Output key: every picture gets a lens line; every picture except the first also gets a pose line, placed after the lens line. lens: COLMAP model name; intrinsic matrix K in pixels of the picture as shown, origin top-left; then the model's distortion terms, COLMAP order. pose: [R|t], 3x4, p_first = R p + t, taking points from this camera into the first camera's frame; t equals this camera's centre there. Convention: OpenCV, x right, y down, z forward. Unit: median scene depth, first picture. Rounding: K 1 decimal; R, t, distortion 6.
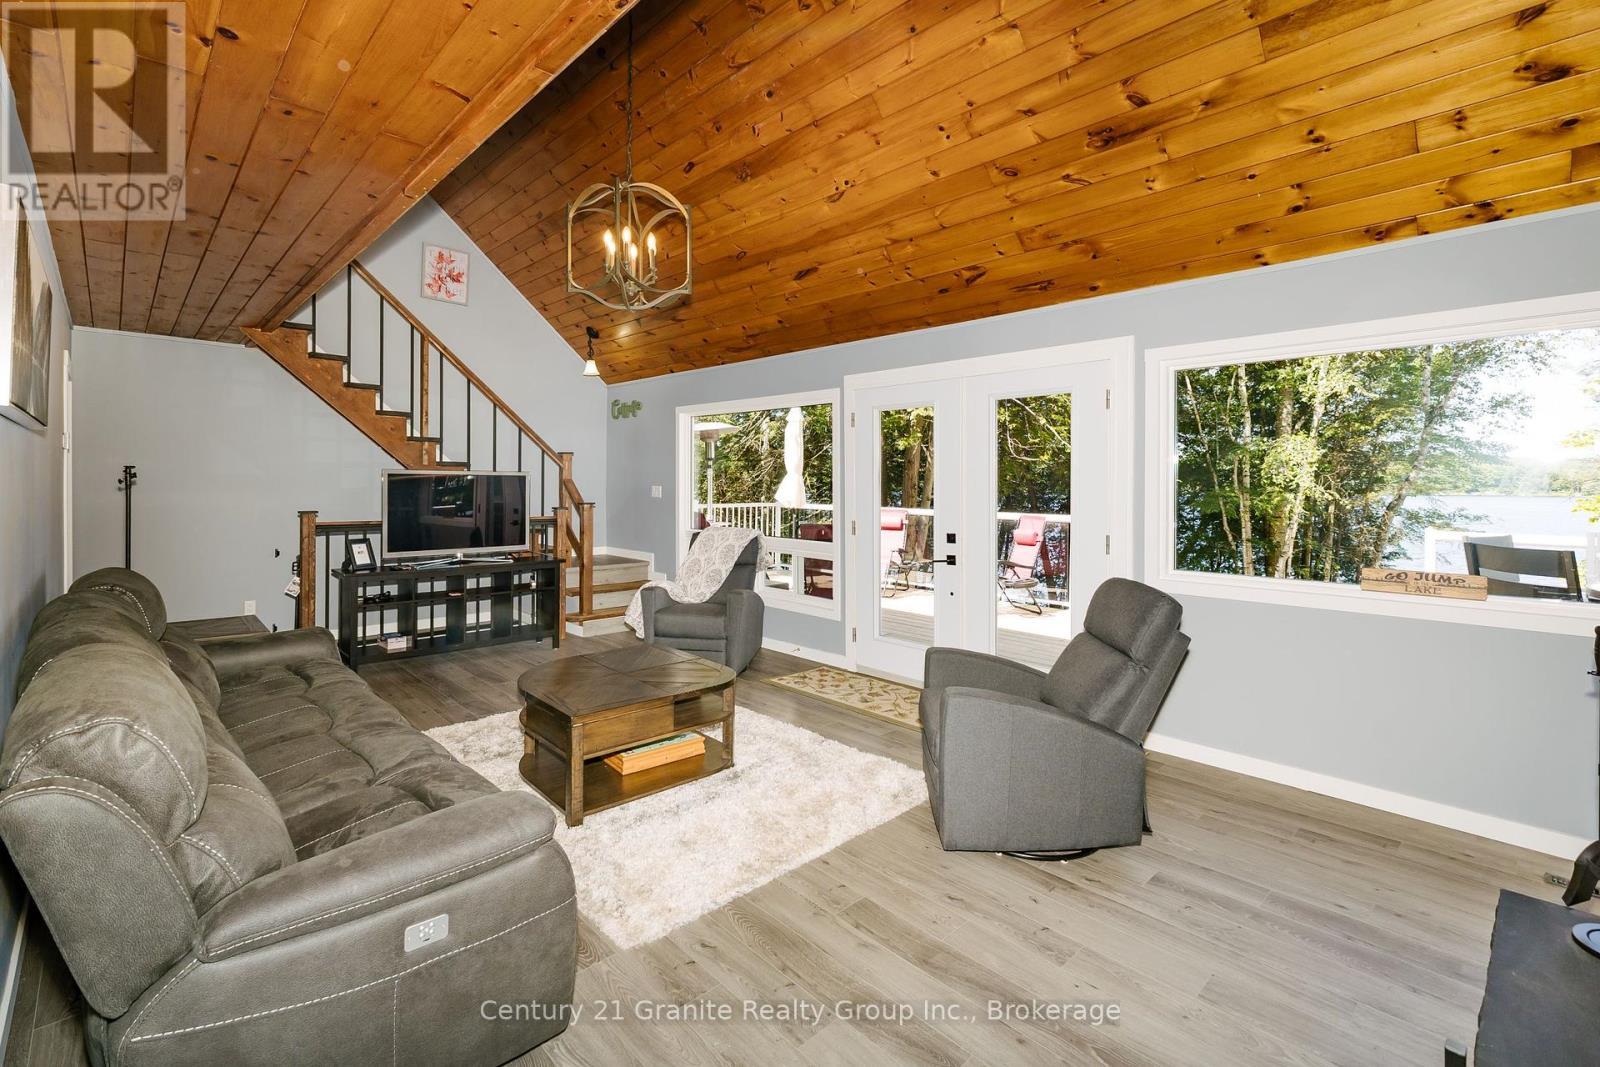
lens RADIAL K [[725.9, 0, 799.3], [0, 725.9, 483.7], [0, 0, 1]] dist [-0.000163, 0.000001]
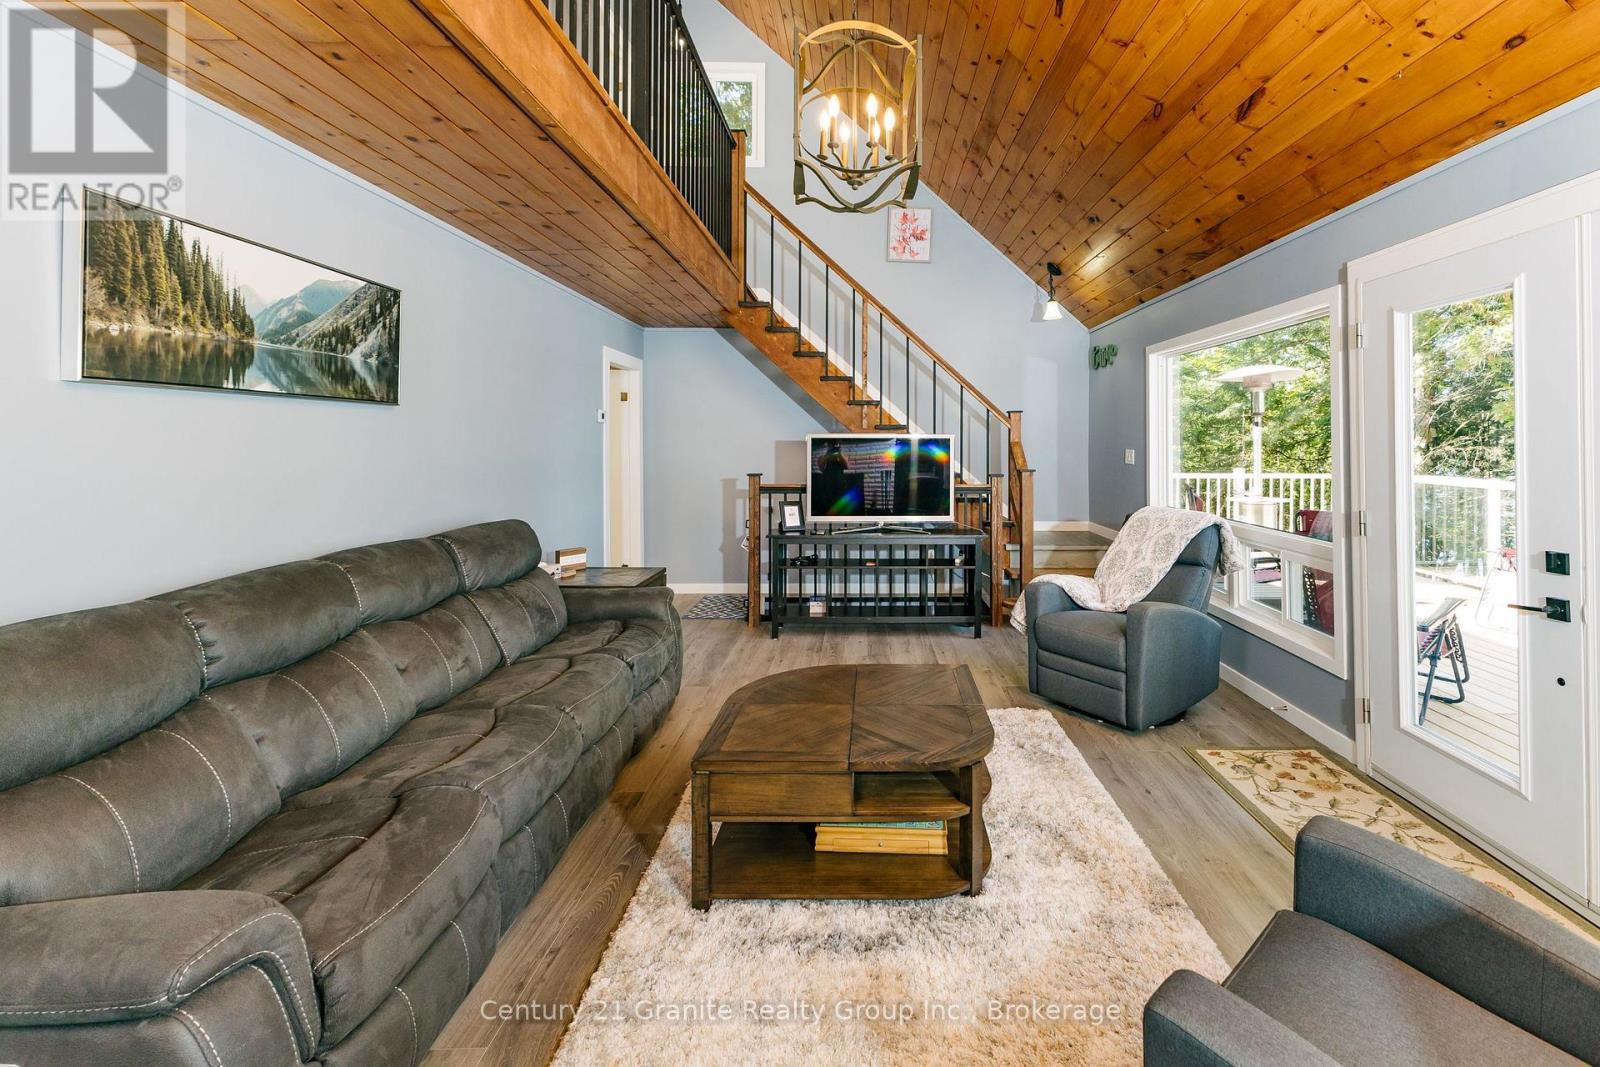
lens RADIAL K [[746.3, 0, 800.5], [0, 746.3, 444.9], [0, 0, 1]] dist [0.000018, -0.000025]
pose [[0.730864, -0.004723, -0.682507, 0.133108], [0.003183, 0.999989, -0.003512, -0.000564], [0.682516, 0.000394, 0.730871, 0.230891]]
